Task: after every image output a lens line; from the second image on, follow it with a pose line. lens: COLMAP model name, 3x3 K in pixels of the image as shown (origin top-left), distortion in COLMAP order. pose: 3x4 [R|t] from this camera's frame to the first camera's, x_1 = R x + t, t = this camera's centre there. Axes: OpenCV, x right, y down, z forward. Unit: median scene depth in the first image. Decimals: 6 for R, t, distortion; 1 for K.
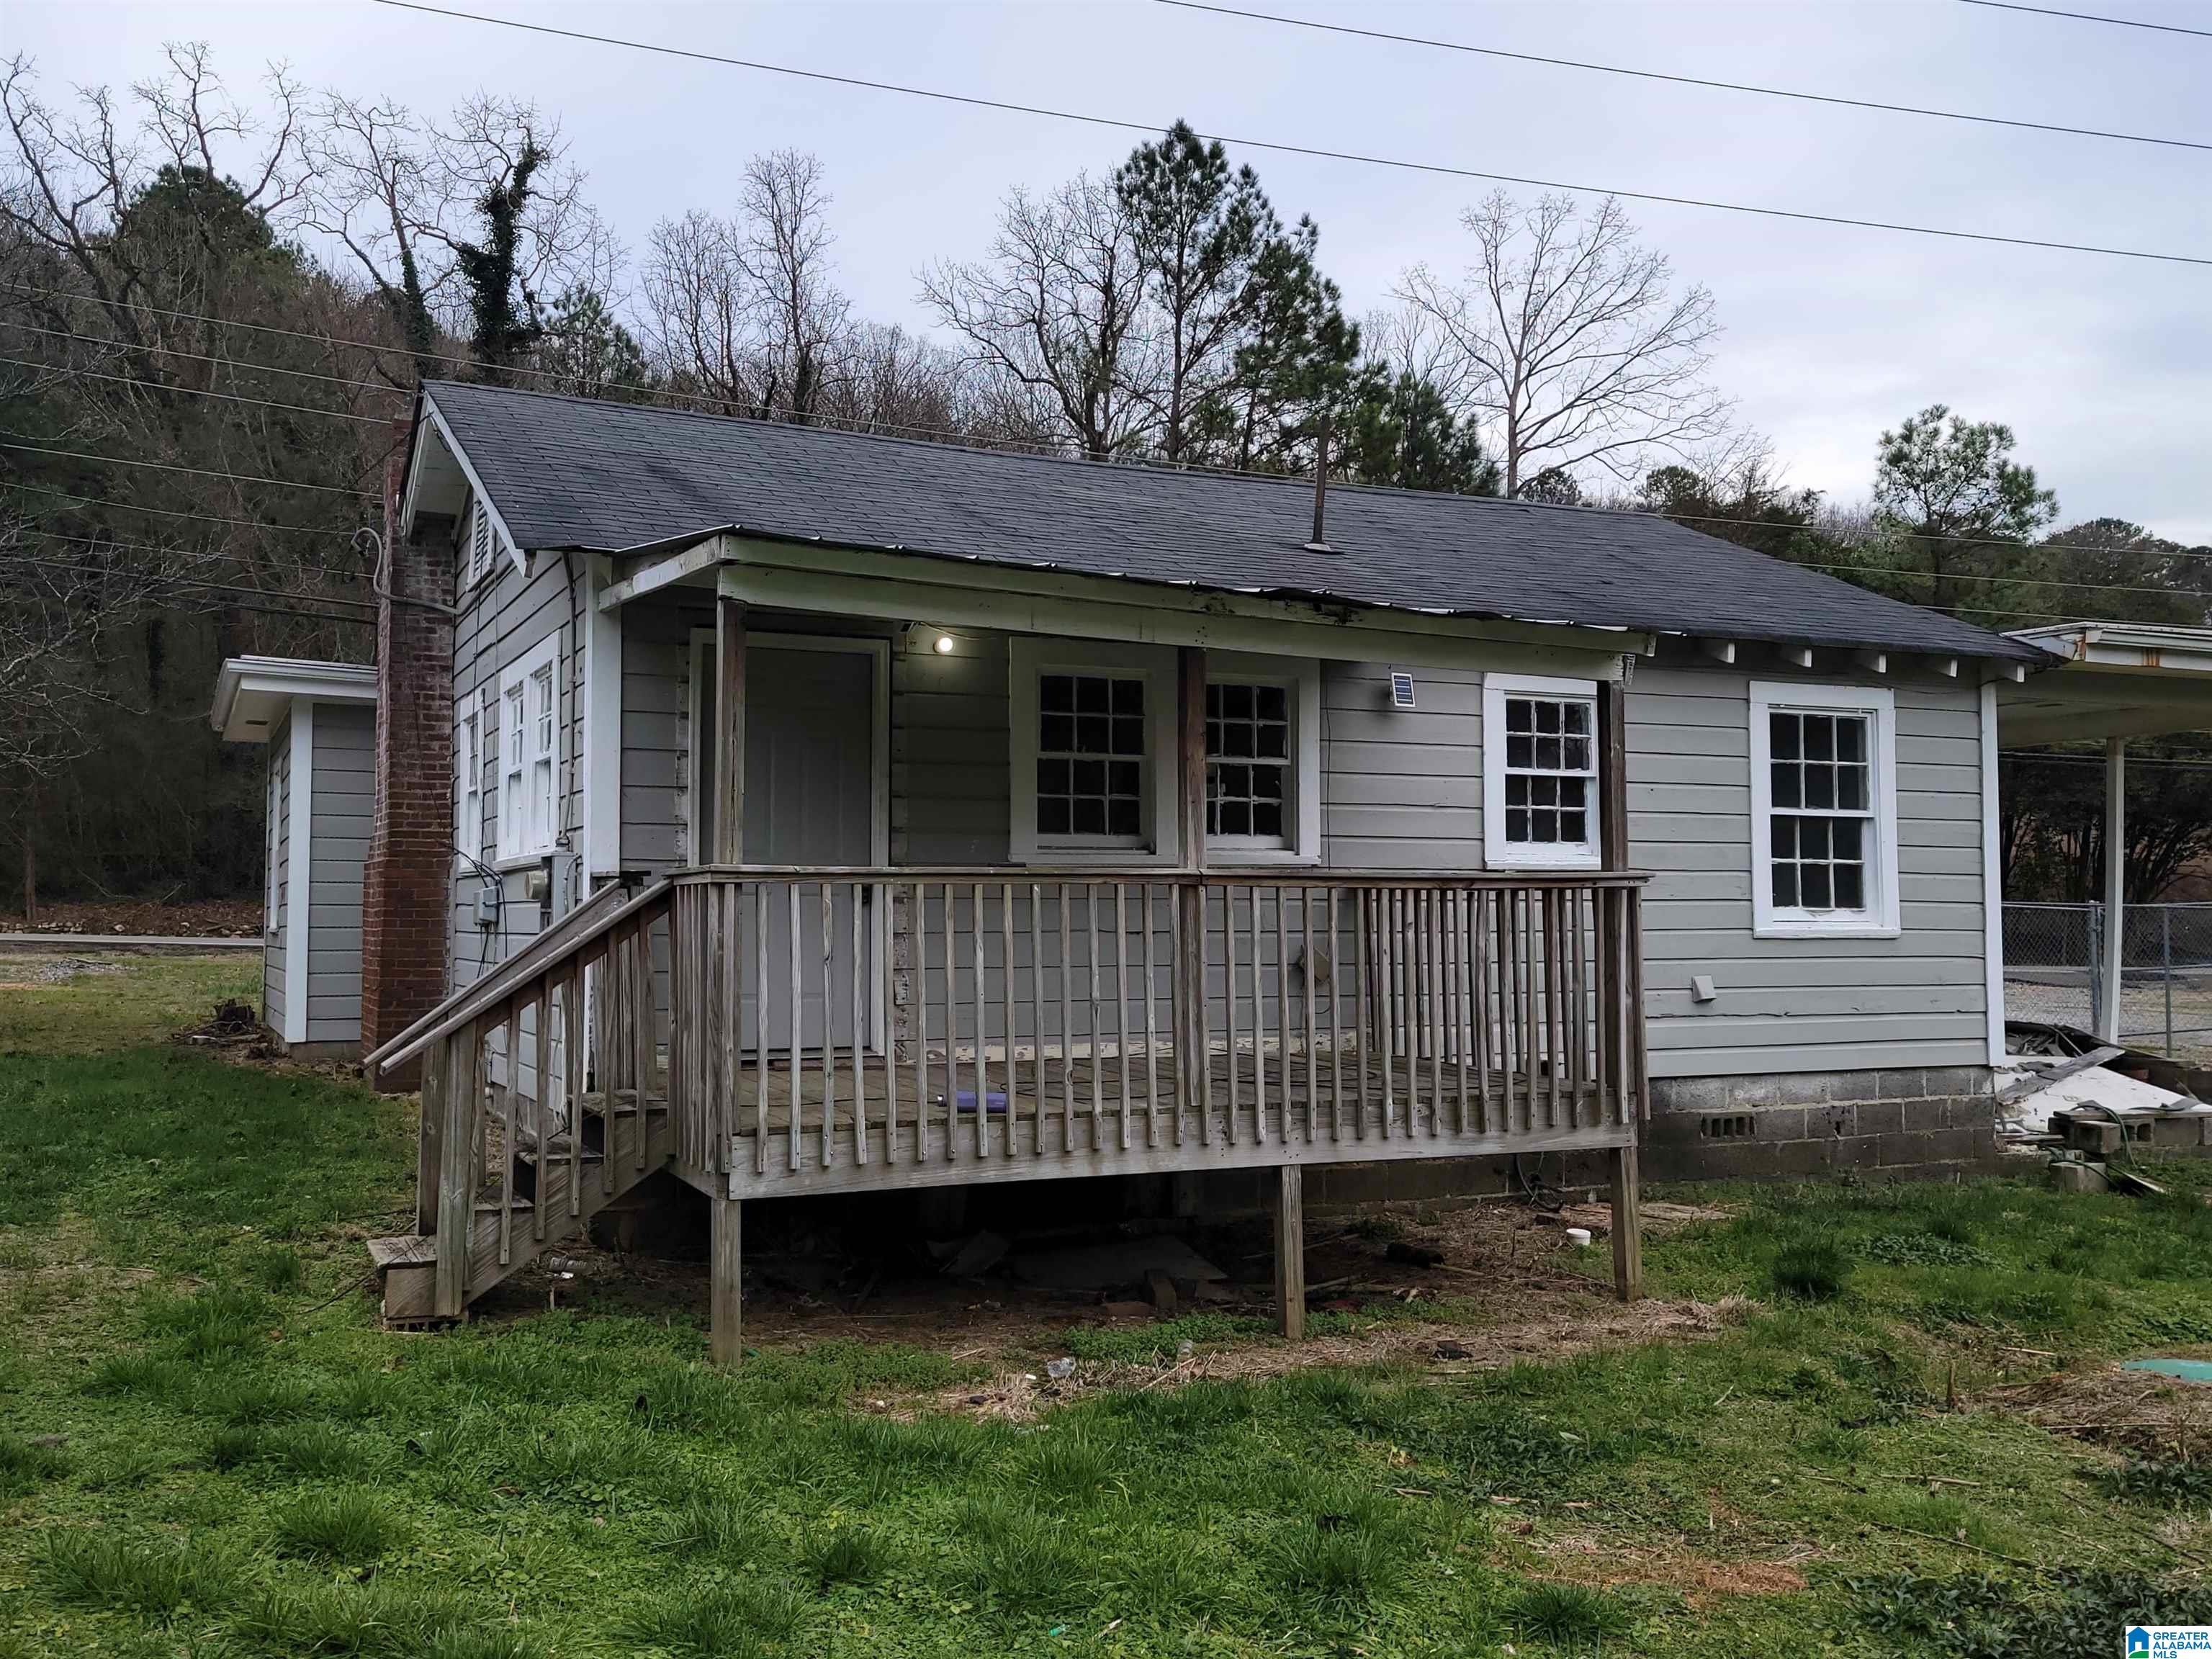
lens RADIAL K [[2005.2, 0, 1097.1], [0, 2005.2, 827.7], [0, 0, 1]] dist [0.096339, -0.099065]
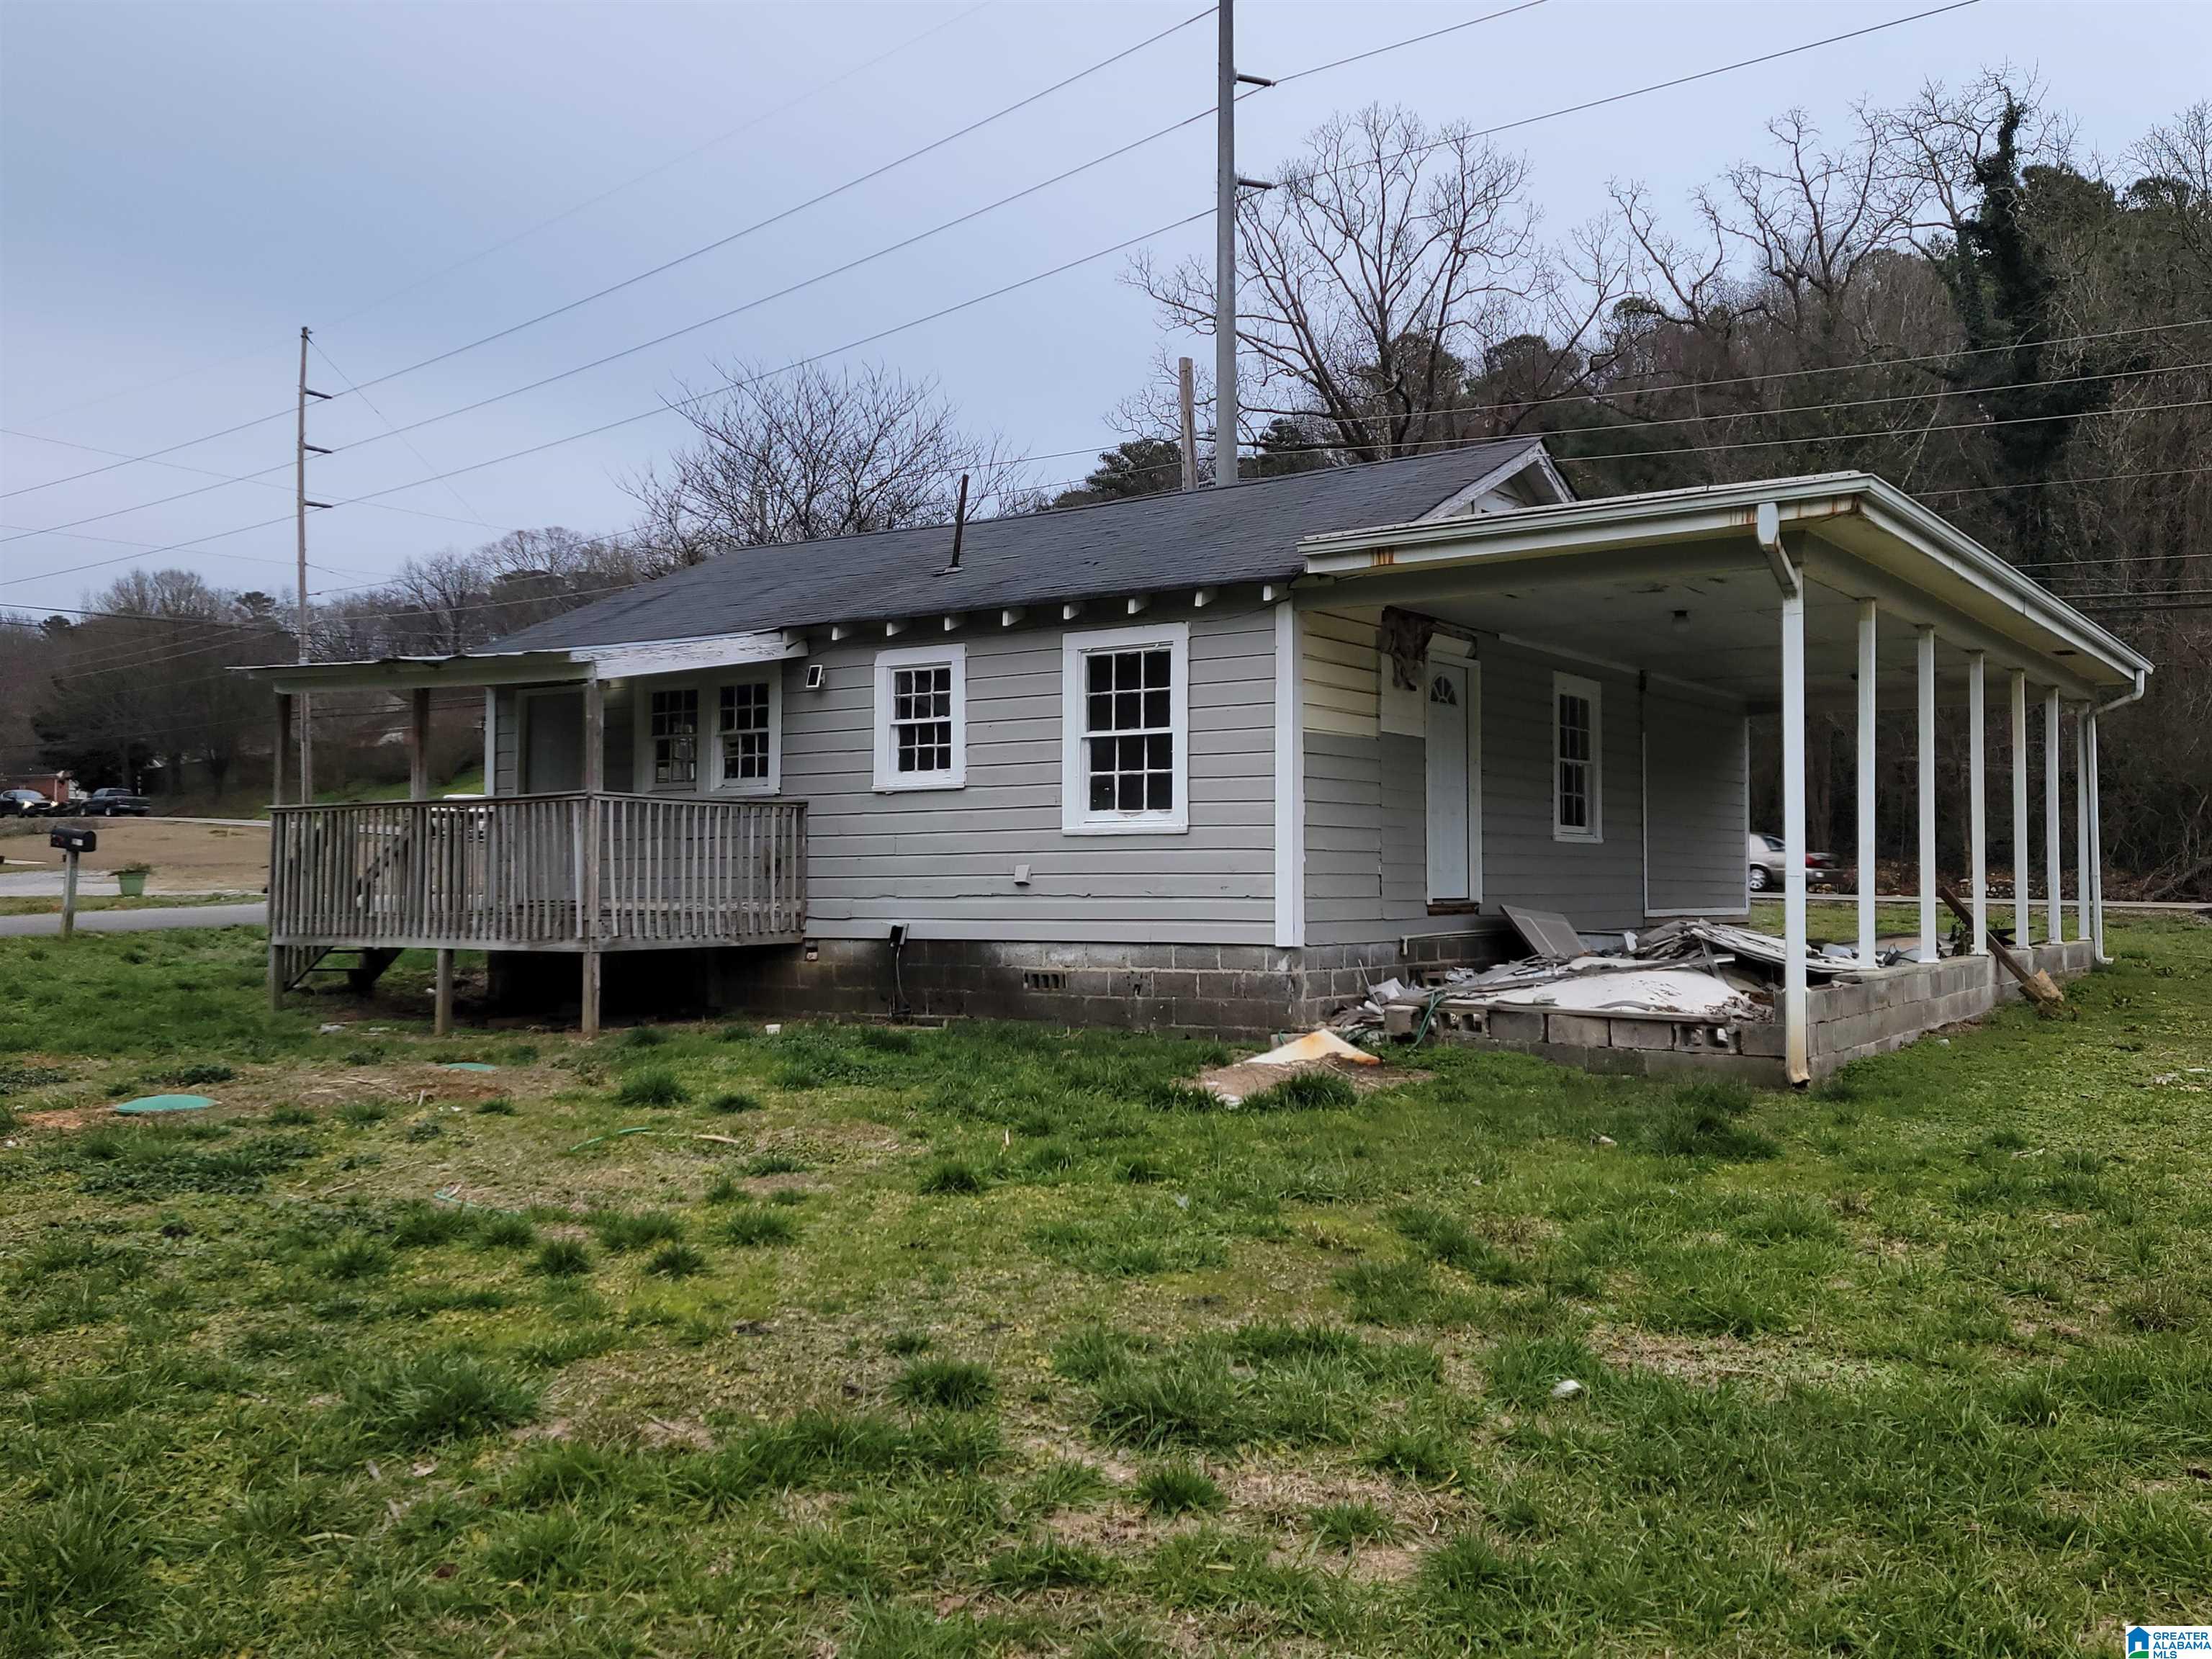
lens RADIAL K [[1951.8, 0, 1106.0], [0, 1951.8, 829.5], [0, 0, 1]] dist [0.117762, -0.130231]
pose [[0.496734, -0.025915, -0.867516, 1.381579], [0.039070, 0.999209, -0.007477, 0.059820], [0.867023, -0.030179, 0.497353, 0.403493]]
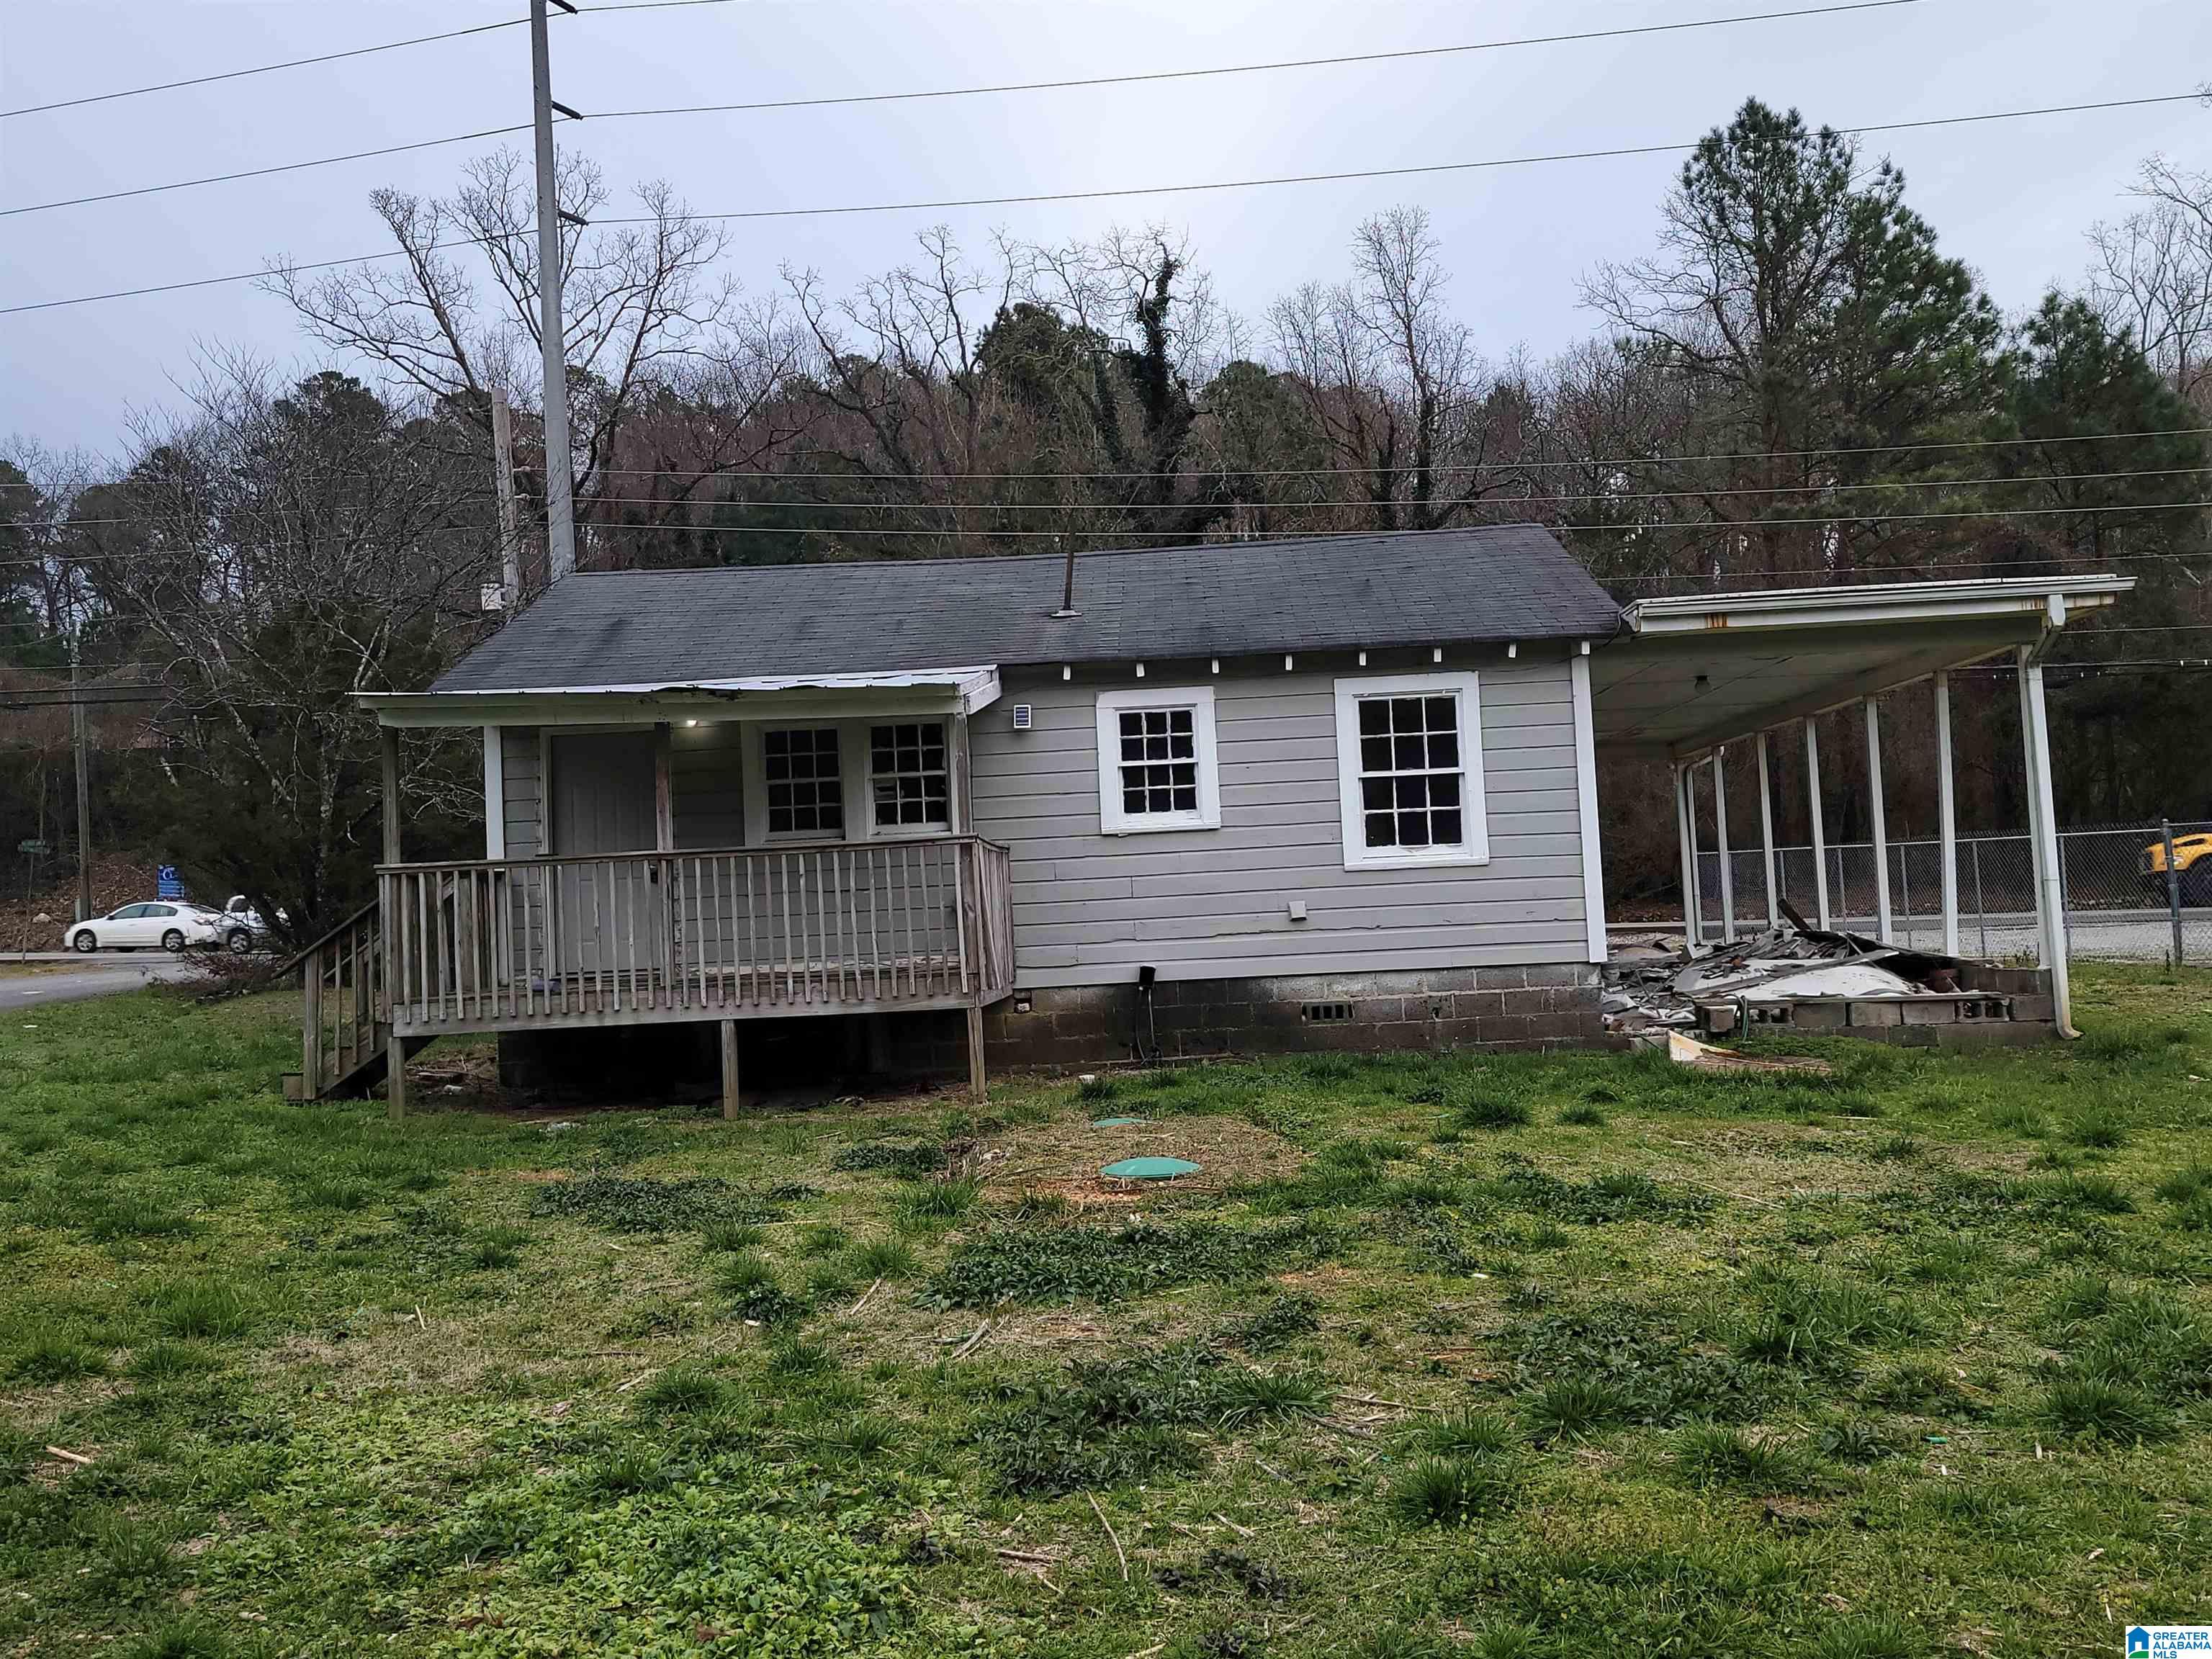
lens RADIAL K [[2005.2, 0, 1097.1], [0, 2005.2, 827.7], [0, 0, 1]] dist [0.096339, -0.099065]
pose [[0.887222, -0.067164, -0.456428, 0.772542], [0.067511, 0.997597, -0.015567, 0.034783], [0.456376, -0.017002, 0.889624, -0.249309]]
